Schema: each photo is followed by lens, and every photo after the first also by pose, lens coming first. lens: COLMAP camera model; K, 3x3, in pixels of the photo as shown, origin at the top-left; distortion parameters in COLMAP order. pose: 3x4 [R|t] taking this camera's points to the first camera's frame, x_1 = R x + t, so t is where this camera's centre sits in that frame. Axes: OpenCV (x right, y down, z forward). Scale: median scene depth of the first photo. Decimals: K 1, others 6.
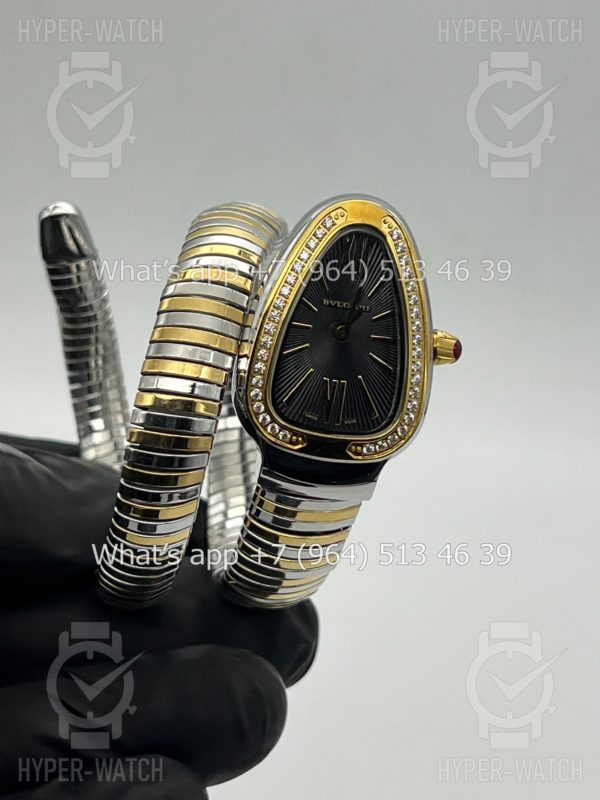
lens RADIAL K [[1809.1, 0, 300.0], [0, 1809.1, 400.0], [0, 0, 1]] dist [0.297427, -0.010714]
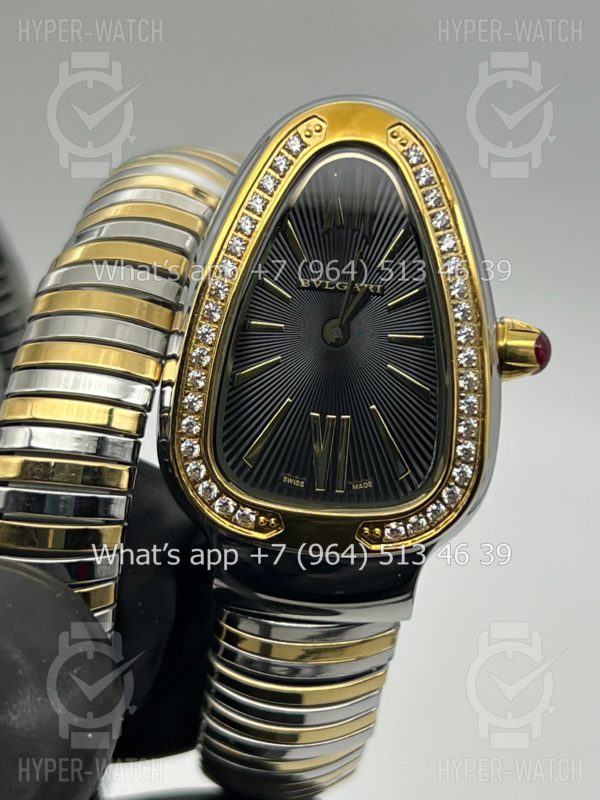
lens RADIAL K [[1809.1, 0, 300.0], [0, 1809.1, 400.0], [0, 0, 1]] dist [0.297427, -0.010714]
pose [[0.989024, -0.068573, -0.130880, 0.086747], [0.062618, 0.996830, -0.049090, 0.012004], [0.133831, 0.040356, 0.990182, 0.426579]]
